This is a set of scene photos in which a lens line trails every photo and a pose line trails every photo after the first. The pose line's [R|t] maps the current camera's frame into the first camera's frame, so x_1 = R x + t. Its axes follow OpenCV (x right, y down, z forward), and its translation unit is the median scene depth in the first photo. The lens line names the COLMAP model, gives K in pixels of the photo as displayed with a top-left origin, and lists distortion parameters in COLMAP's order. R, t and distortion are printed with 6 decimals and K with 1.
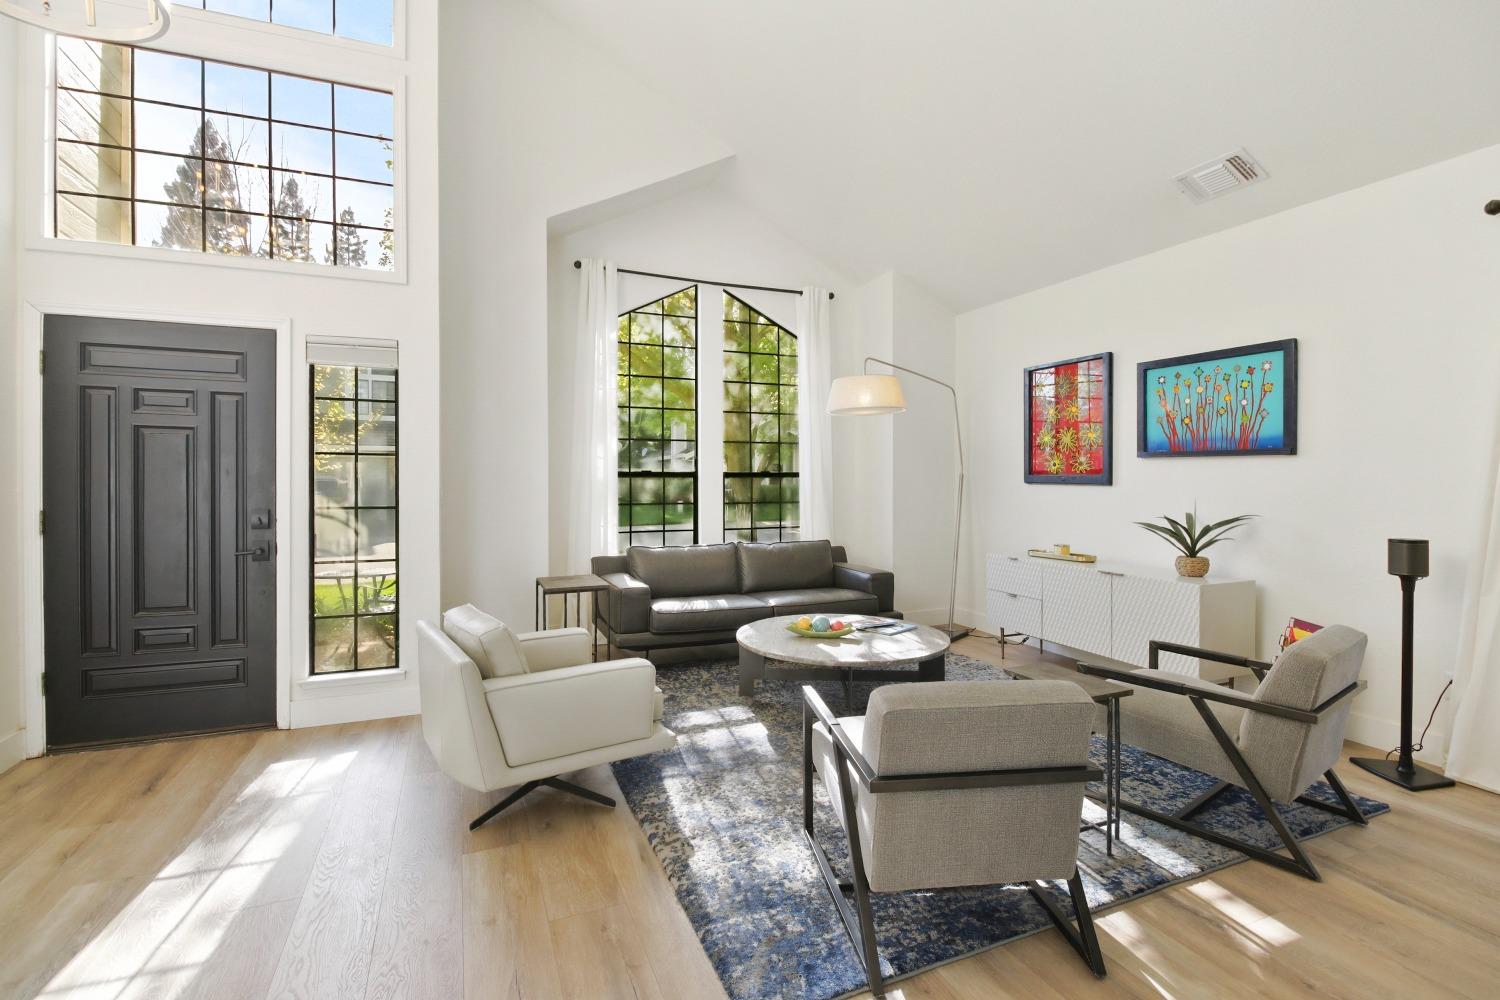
lens RADIAL K [[691.3, 0, 754.8], [0, 691.3, 486.7], [0, 0, 1]] dist [0.010123, -0.010629]
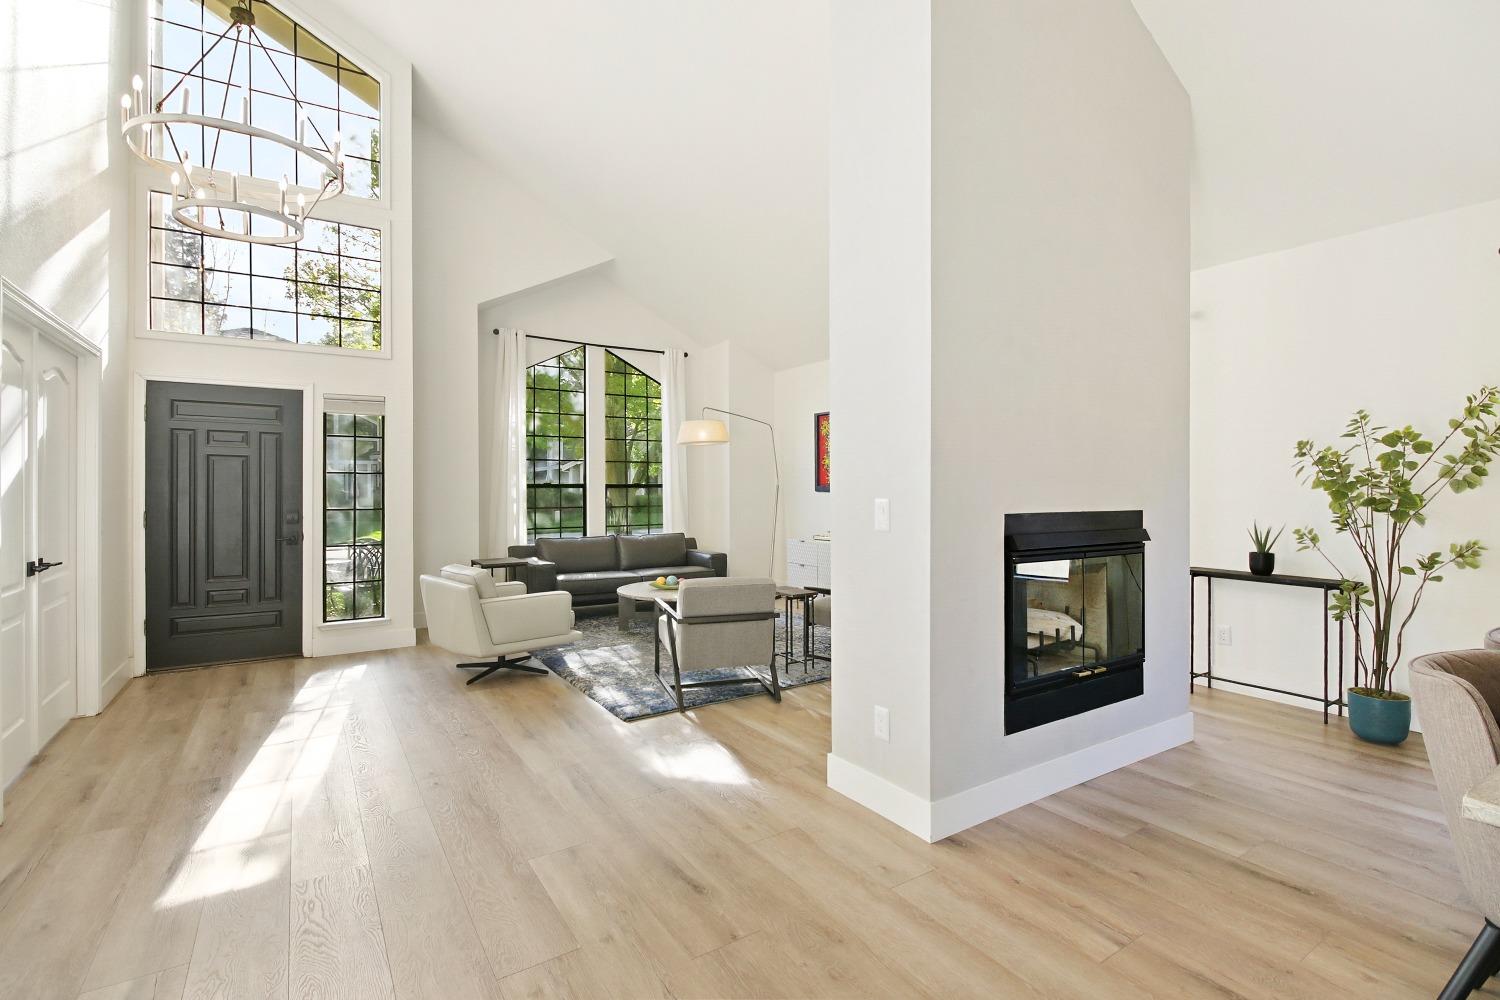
lens RADIAL K [[688.4, 0, 754.8], [0, 688.4, 490.7], [0, 0, 1]] dist [0.014960, -0.017042]
pose [[0.984327, -0.004071, 0.176308, 0.005671], [0.005730, 0.999944, -0.008901, 0.007646], [-0.176262, 0.009772, 0.984295, -0.513909]]
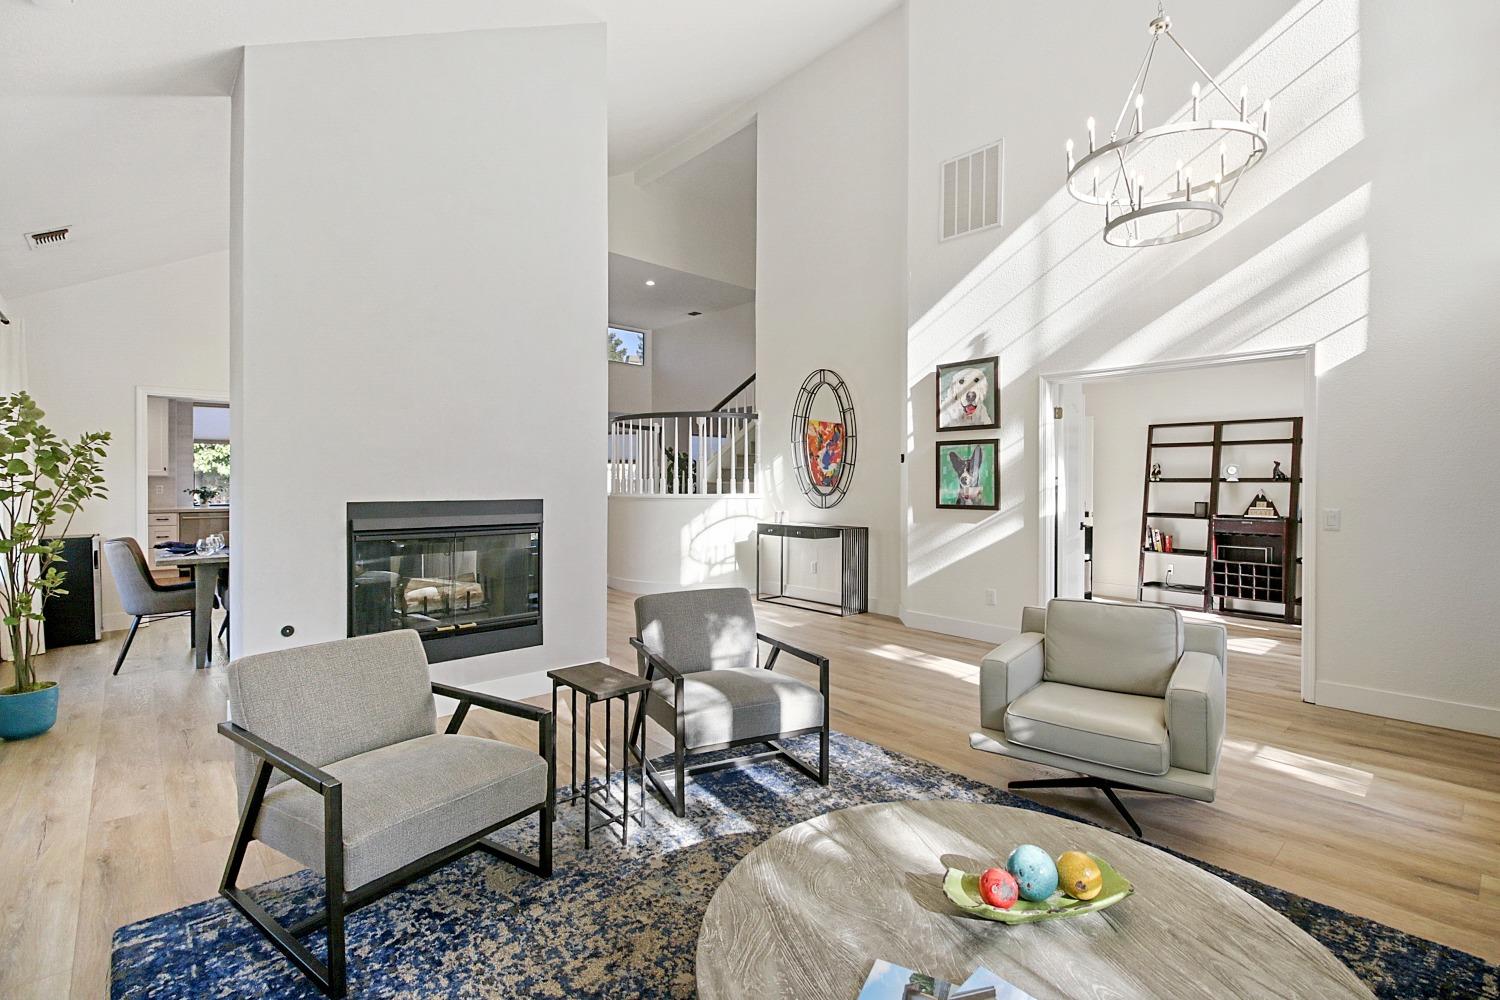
lens RADIAL K [[691.3, 0, 754.8], [0, 691.3, 486.7], [0, 0, 1]] dist [0.010123, -0.010629]
pose [[-0.941787, -0.006224, -0.336153, 0.329147], [-0.008039, 0.999960, 0.004009, -0.001496], [0.336114, 0.006478, -0.941799, 1.155784]]
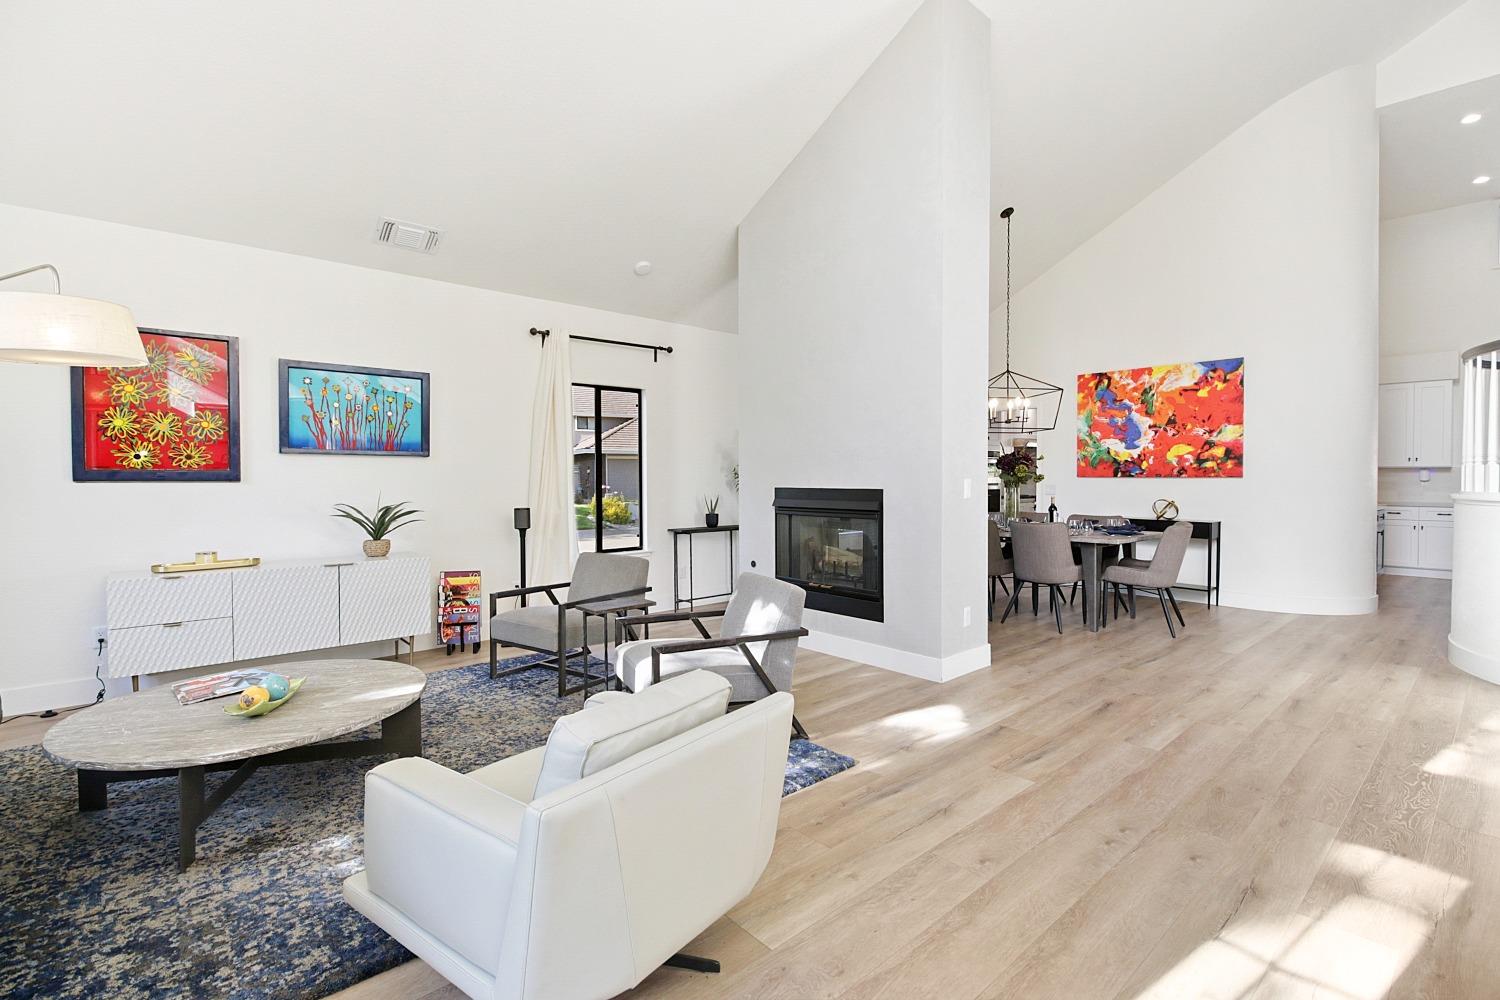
lens RADIAL K [[691.3, 0, 754.8], [0, 691.3, 486.7], [0, 0, 1]] dist [0.010123, -0.010629]
pose [[-0.319683, -0.019188, 0.947330, -0.624178], [0.013519, 0.999601, 0.024808, -0.009306], [-0.947428, 0.020738, -0.319296, 0.680815]]
